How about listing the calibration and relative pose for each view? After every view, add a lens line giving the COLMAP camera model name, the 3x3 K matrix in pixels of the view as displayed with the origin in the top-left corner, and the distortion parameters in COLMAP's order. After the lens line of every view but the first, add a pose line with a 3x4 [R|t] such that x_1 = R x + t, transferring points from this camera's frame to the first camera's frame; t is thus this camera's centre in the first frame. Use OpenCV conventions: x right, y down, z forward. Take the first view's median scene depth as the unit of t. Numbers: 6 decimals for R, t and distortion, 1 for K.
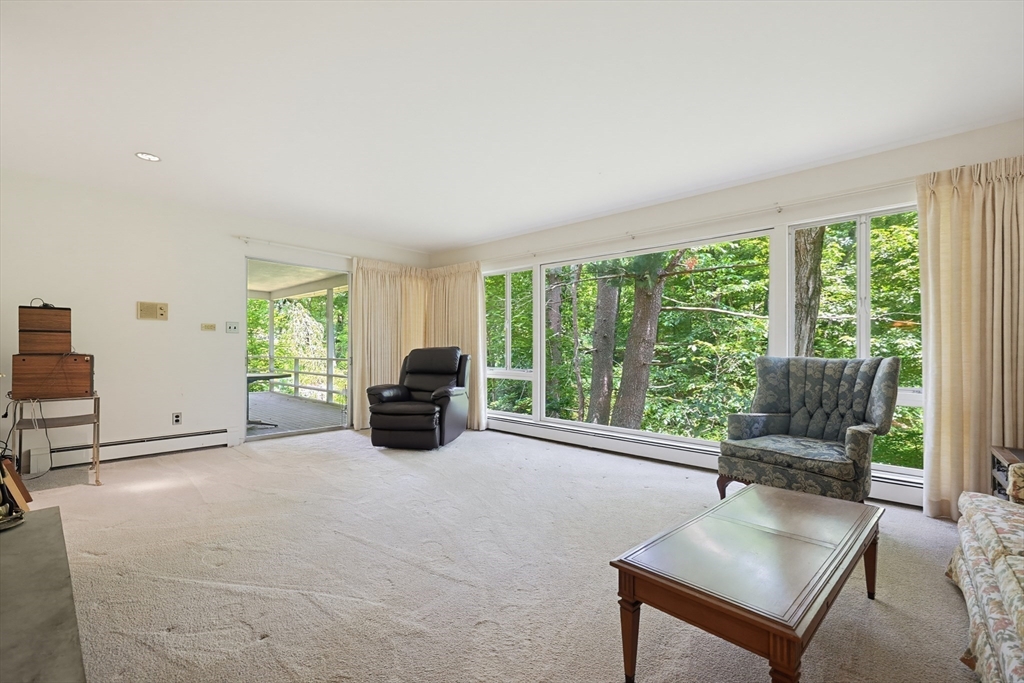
lens RADIAL K [[439.2, 0, 508.6], [0, 439.2, 343.3], [0, 0, 1]] dist [0.000561, 0.000084]
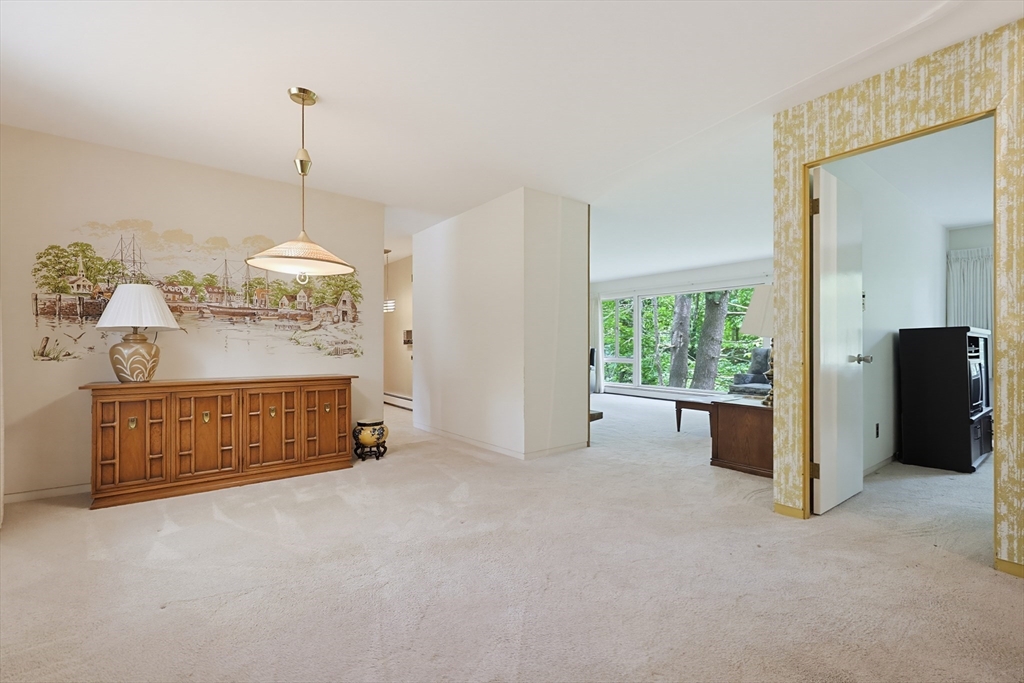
lens RADIAL K [[439.2, 0, 508.6], [0, 439.2, 343.3], [0, 0, 1]] dist [0.000561, 0.000084]
pose [[0.985810, -0.002839, -0.167843, -0.128778], [0.003374, 0.999990, 0.002903, -0.000318], [0.167833, -0.003428, 0.985810, -0.720961]]
